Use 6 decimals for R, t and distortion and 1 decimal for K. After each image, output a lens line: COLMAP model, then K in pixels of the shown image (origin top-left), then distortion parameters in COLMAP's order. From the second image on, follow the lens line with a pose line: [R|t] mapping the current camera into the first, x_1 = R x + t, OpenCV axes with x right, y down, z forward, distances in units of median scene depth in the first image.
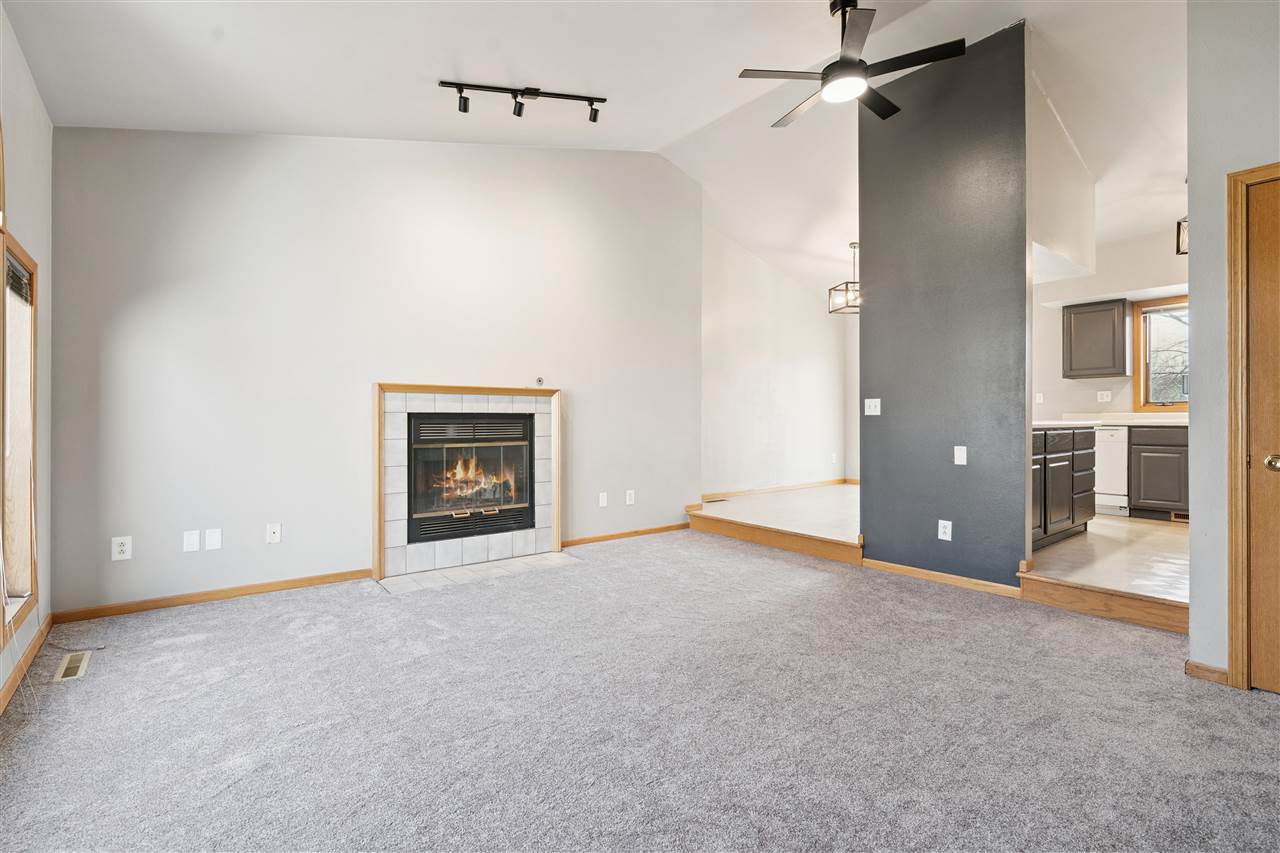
lens RADIAL K [[589.8, 0, 639.4], [0, 589.8, 425.0], [0, 0, 1]] dist [-0.000928, -0.000768]
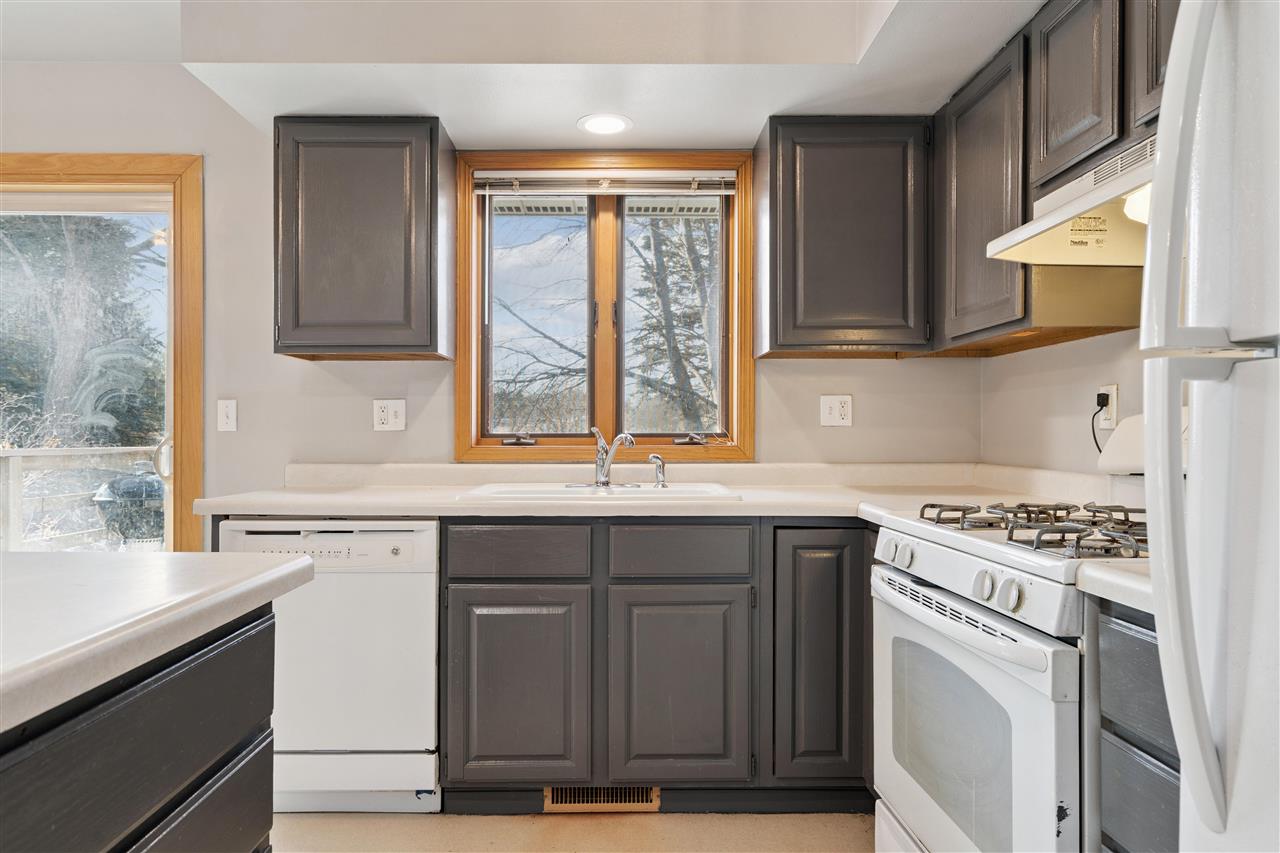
lens RADIAL K [[832.2, 0, 631.0], [0, 832.2, 428.1], [0, 0, 1]] dist [0.012428, 0.000053]
pose [[0.623749, 0.008256, 0.781581, 0.554047], [-0.000076, 0.999945, -0.010502, -0.040074], [-0.781625, 0.006491, 0.623715, 0.653208]]
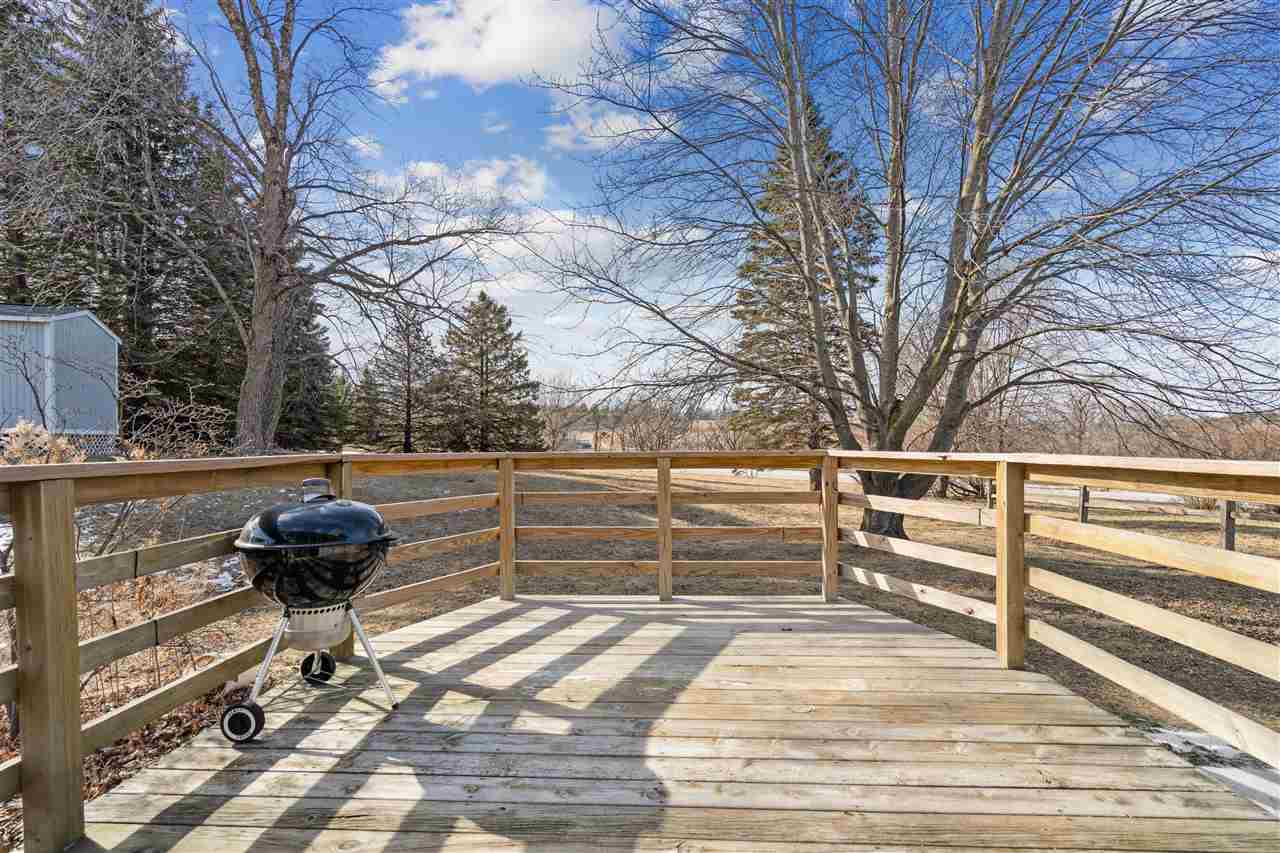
lens RADIAL K [[589.8, 0, 638.0], [0, 589.8, 436.5], [0, 0, 1]] dist [-0.000928, -0.000768]
pose [[0.655820, 0.003894, 0.754907, 0.796564], [0.003118, 0.999964, -0.007866, -0.038660], [-0.754911, 0.007513, 0.655785, 1.260724]]
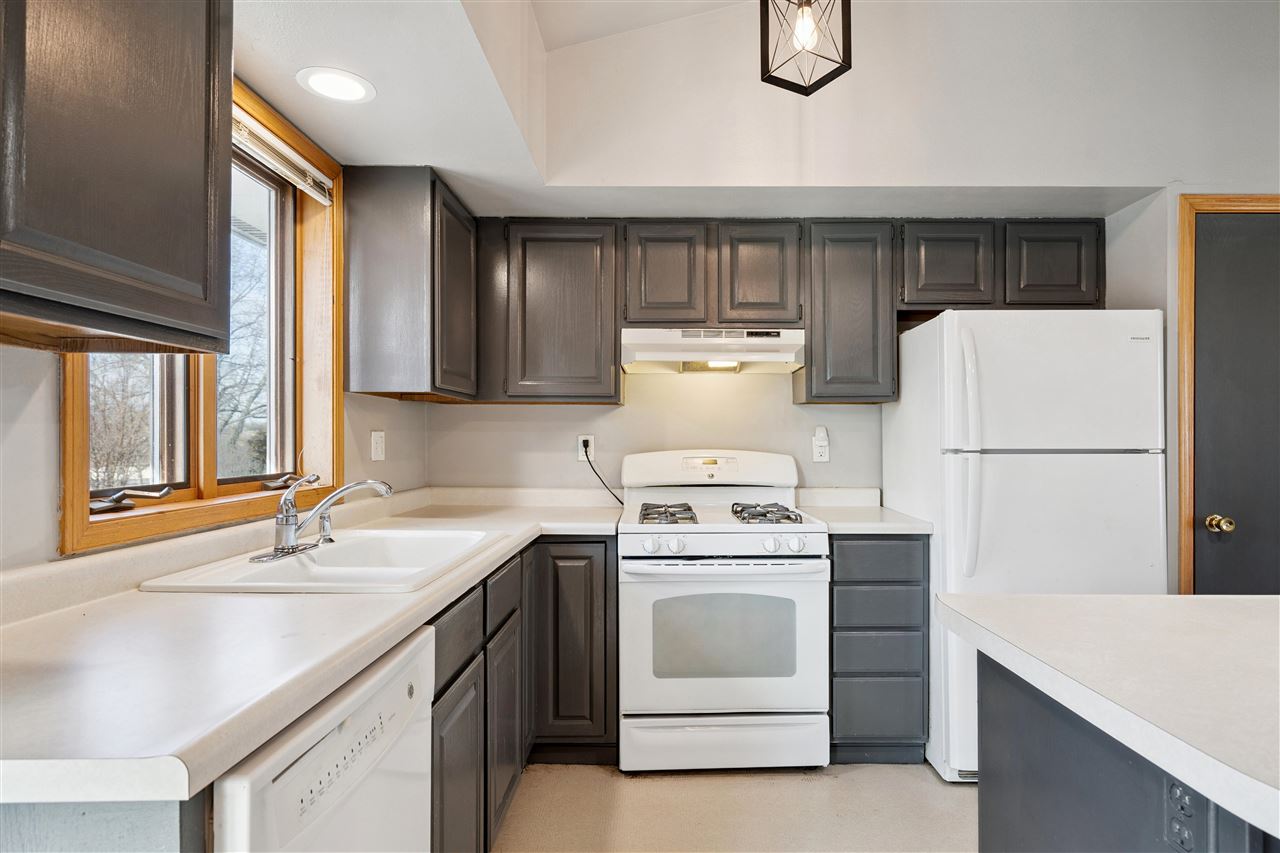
lens RADIAL K [[675.5, 0, 647.9], [0, 675.5, 436.2], [0, 0, 1]] dist [-0.005294, -0.000027]
pose [[-0.780207, 0.006232, 0.625491, 0.626238], [0.004273, 0.999980, -0.004633, -0.061197], [-0.625507, -0.000942, -0.780218, 1.133850]]
